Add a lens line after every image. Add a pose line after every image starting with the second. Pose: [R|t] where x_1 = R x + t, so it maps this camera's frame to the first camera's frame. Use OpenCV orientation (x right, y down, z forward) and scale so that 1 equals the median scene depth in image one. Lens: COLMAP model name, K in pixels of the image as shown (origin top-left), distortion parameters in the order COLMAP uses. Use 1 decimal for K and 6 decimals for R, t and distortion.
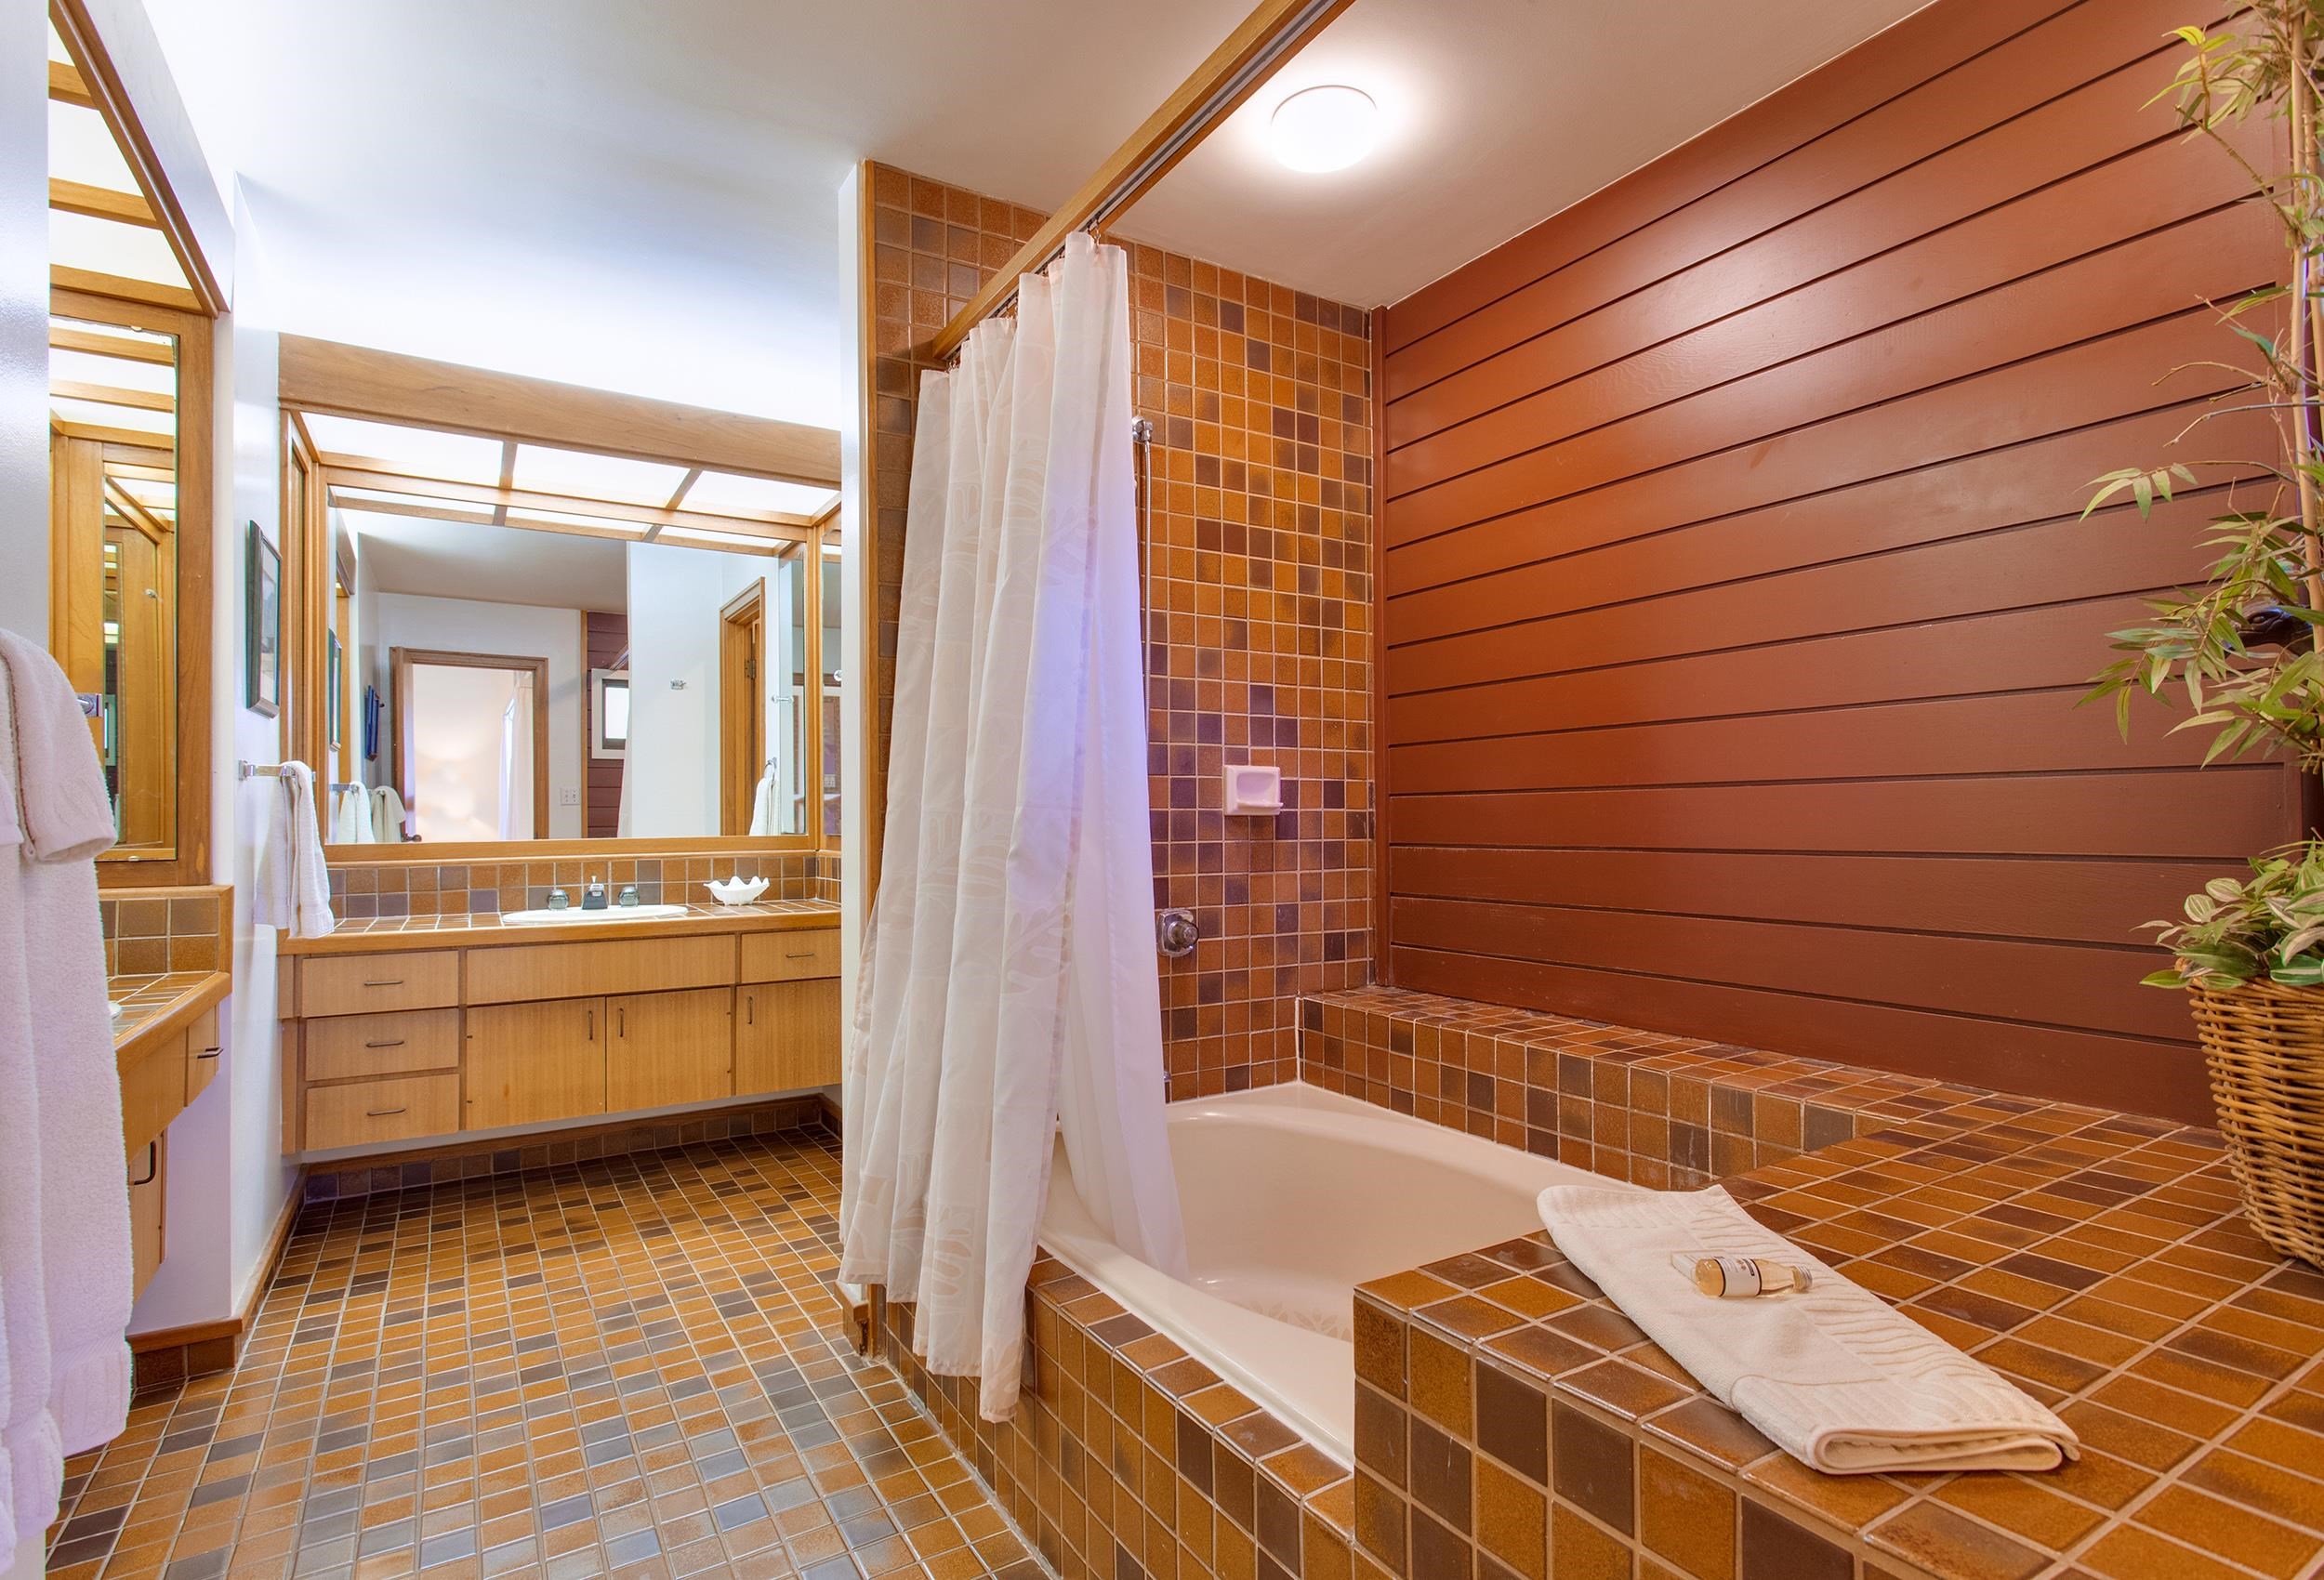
lens RADIAL K [[1142.9, 0, 1165.0], [0, 1142.9, 803.3], [0, 0, 1]] dist [0.004107, 0.000261]
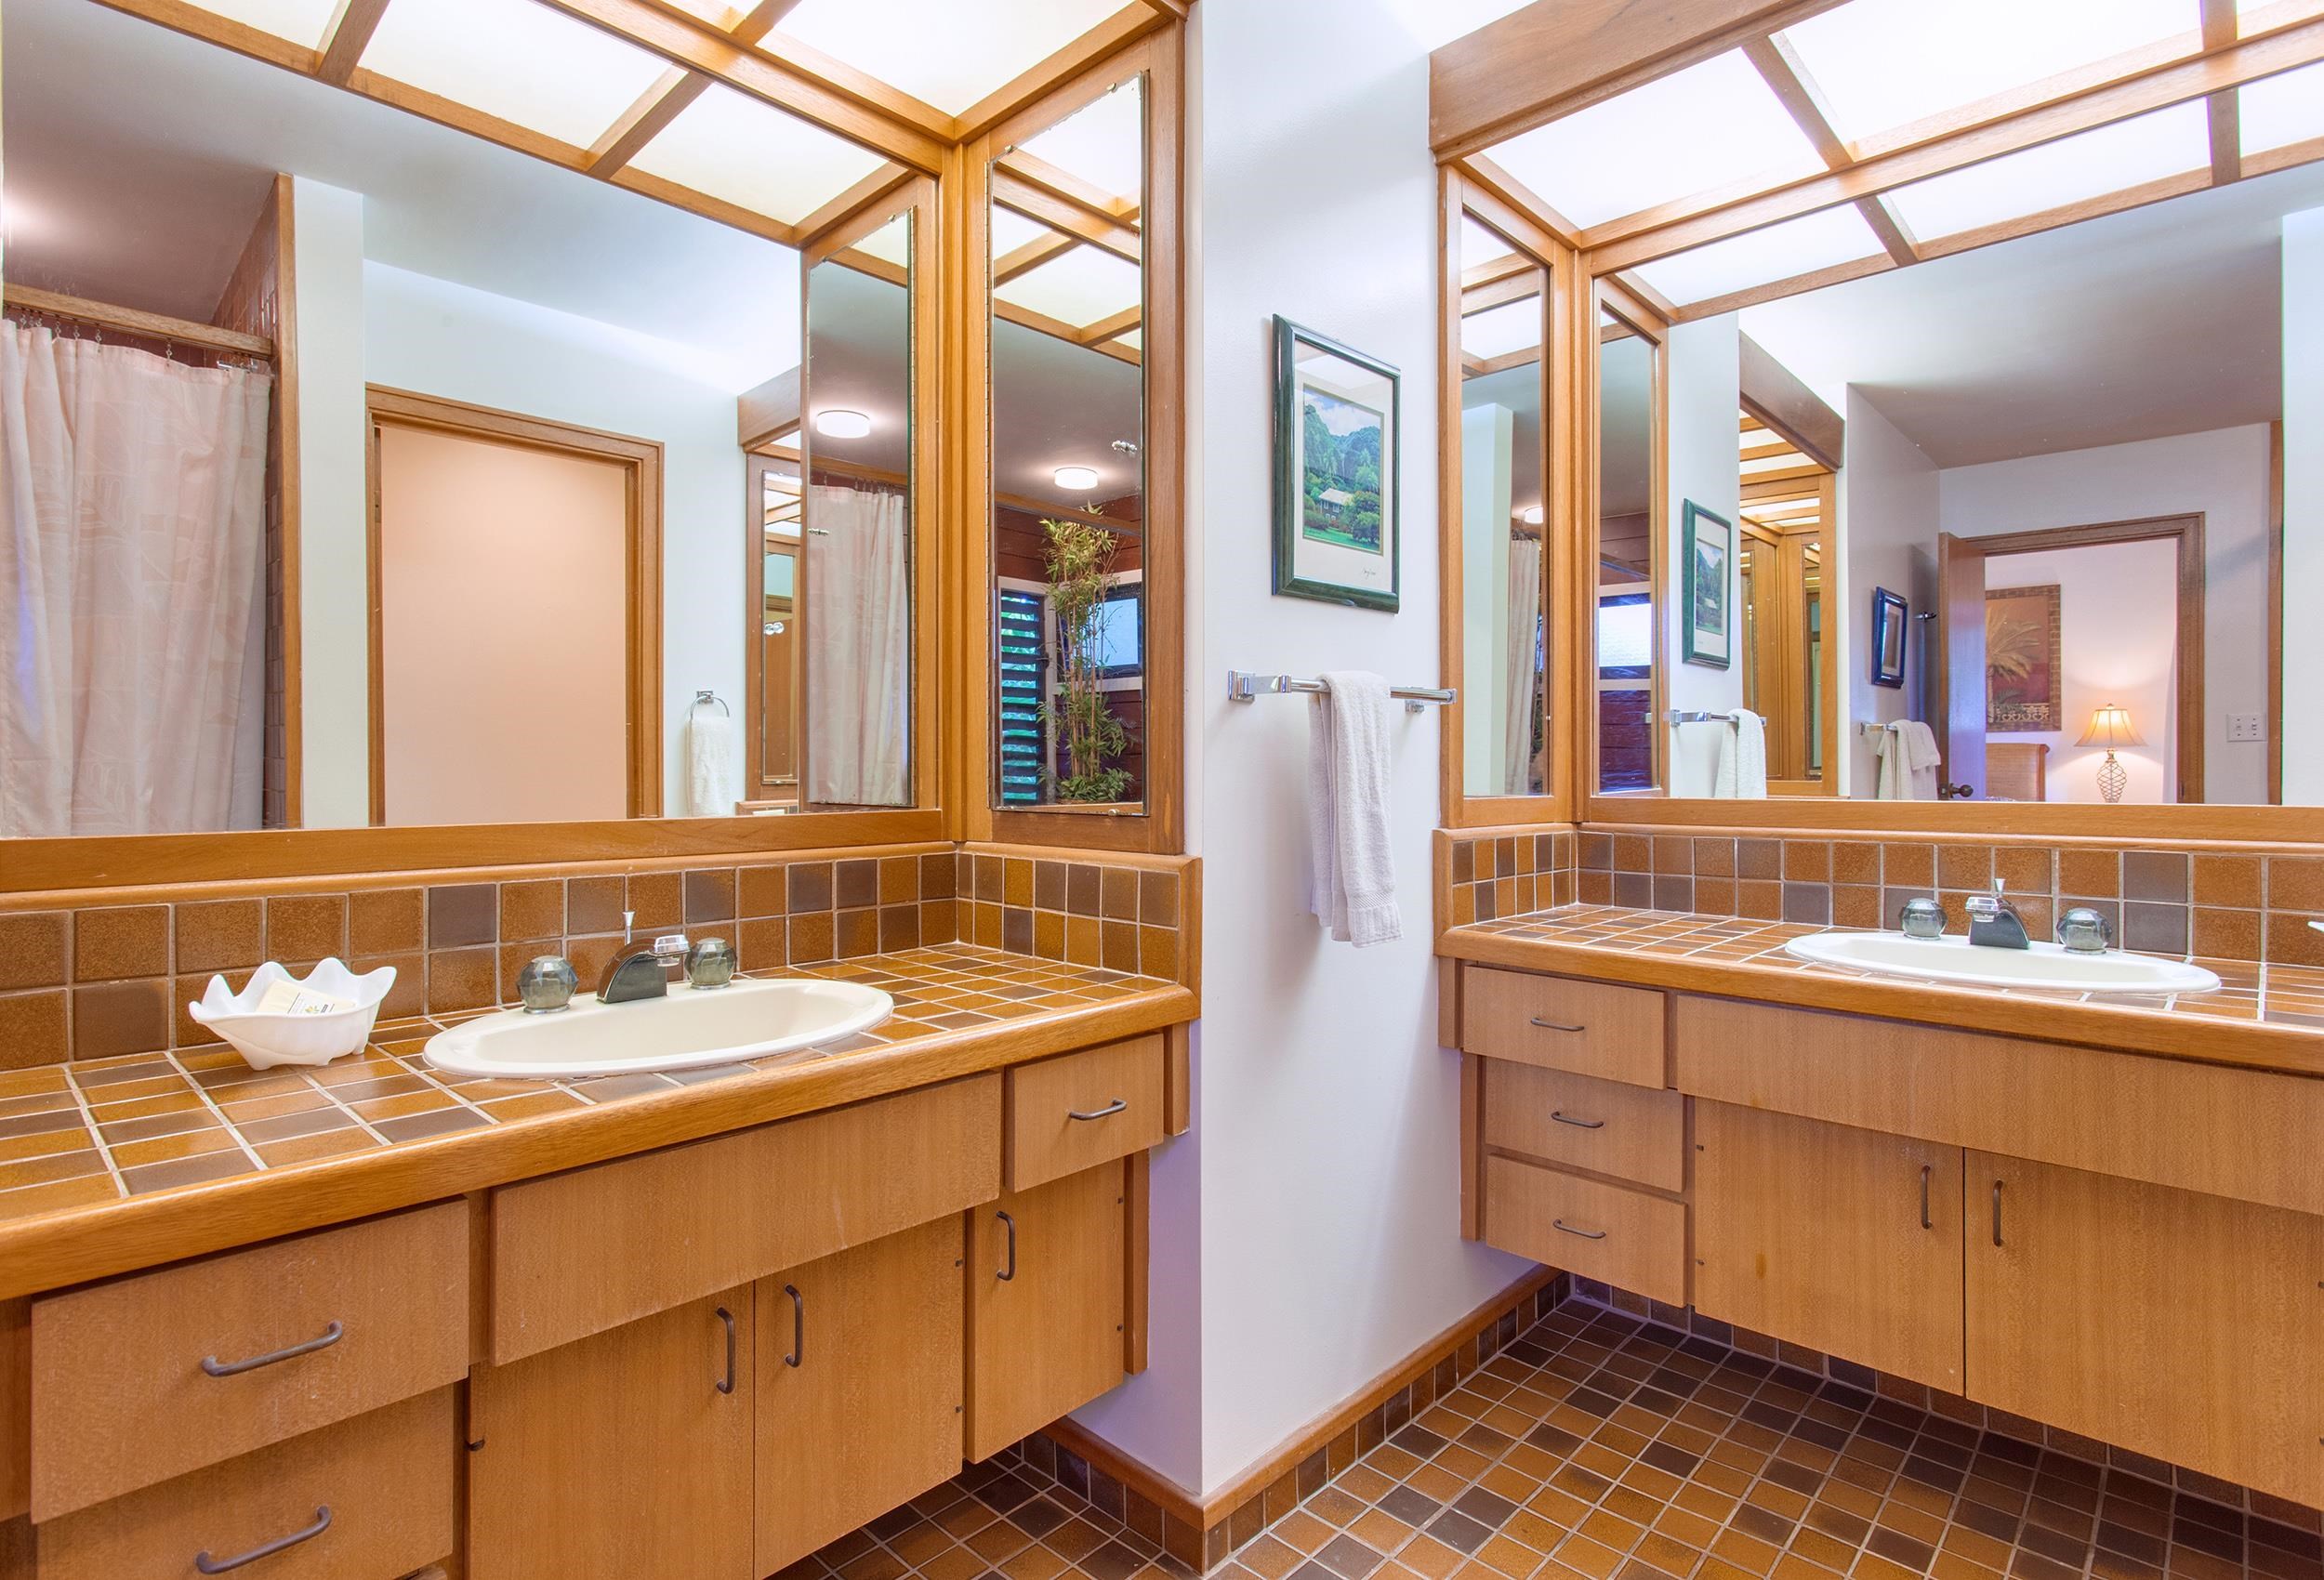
lens RADIAL K [[1142.9, 0, 1171.2], [0, 1142.9, 775.9], [0, 0, 1]] dist [0.004107, 0.000261]
pose [[0.243116, 0.011541, -0.969929, -0.124311], [0.009973, 0.999847, 0.014397, 0.010075], [0.969946, -0.013173, 0.242963, 0.603534]]
